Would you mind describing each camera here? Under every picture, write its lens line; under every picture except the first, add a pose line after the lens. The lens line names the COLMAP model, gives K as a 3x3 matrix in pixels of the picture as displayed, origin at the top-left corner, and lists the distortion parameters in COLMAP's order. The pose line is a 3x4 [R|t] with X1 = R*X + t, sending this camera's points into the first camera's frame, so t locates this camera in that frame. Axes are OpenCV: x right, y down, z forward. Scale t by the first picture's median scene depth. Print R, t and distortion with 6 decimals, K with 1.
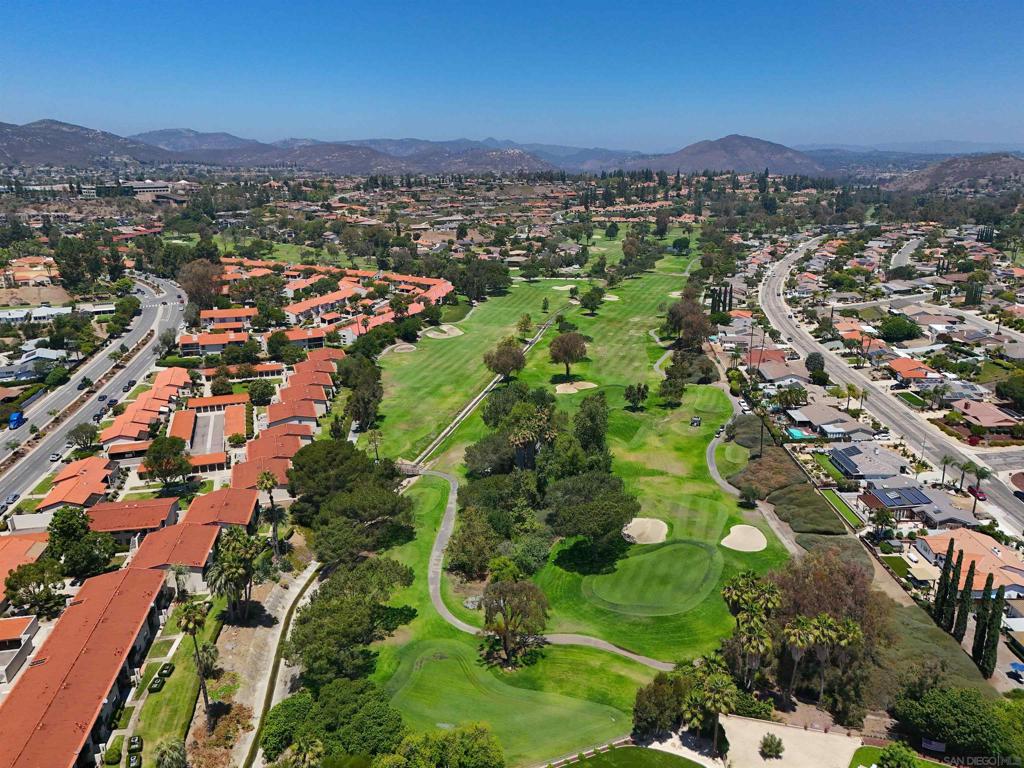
lens RADIAL K [[773.6, 0, 511.1], [0, 773.6, 385.4], [0, 0, 1]] dist [0.062041, -0.045510]
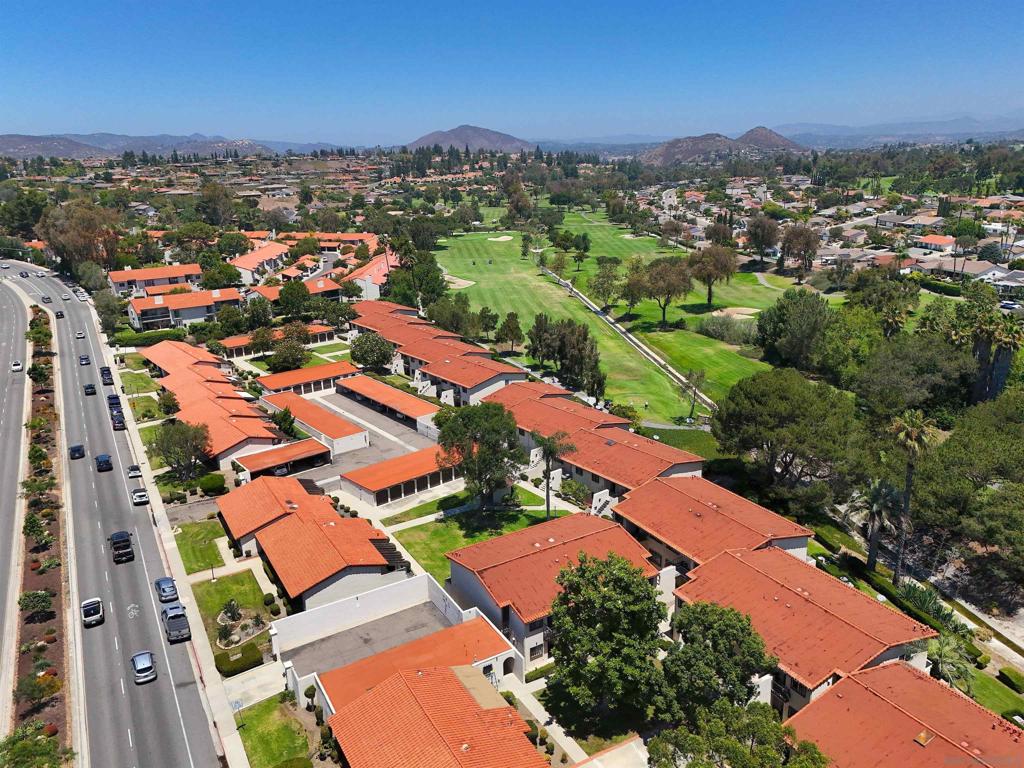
lens RADIAL K [[773.6, 0, 516.1], [0, 773.6, 381.8], [0, 0, 1]] dist [0.062041, -0.045510]
pose [[0.938030, -0.118351, 0.325718, -0.097613], [0.118864, 0.992740, 0.018401, 0.007565], [-0.325531, 0.021456, 0.945288, 0.087859]]
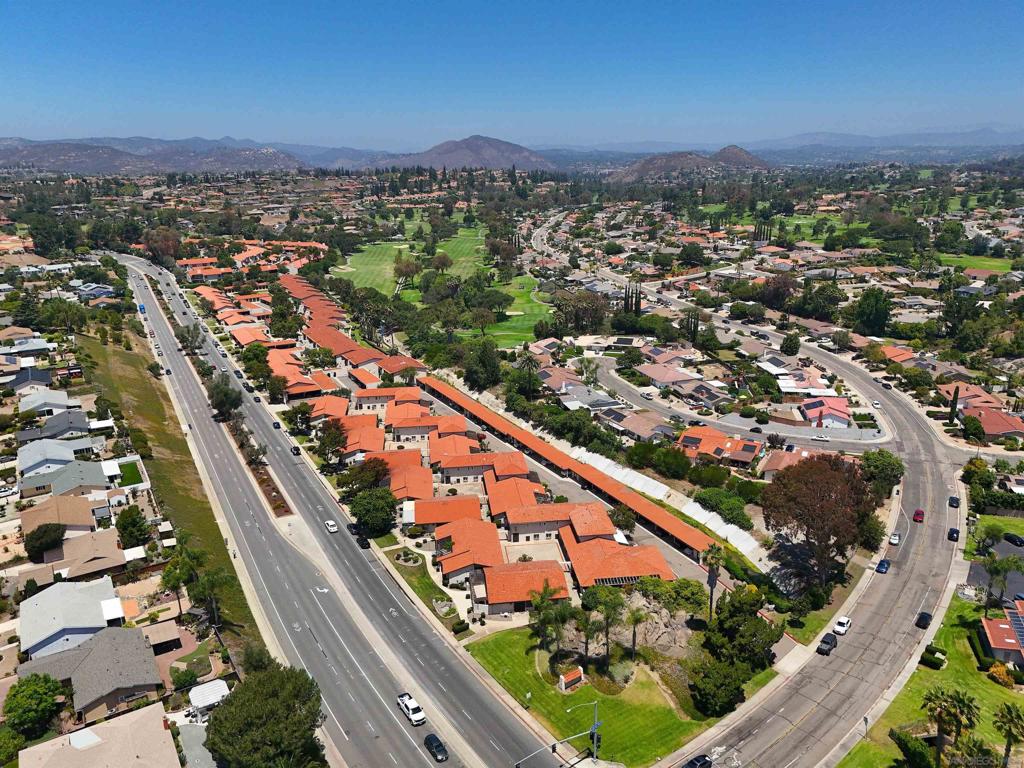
lens RADIAL K [[773.6, 0, 516.2], [0, 773.6, 386.3], [0, 0, 1]] dist [0.062041, -0.045510]
pose [[0.949135, -0.098130, 0.299187, -0.082470], [0.097635, 0.995083, 0.016640, 0.056330], [-0.299349, 0.013417, 0.954049, -0.184841]]
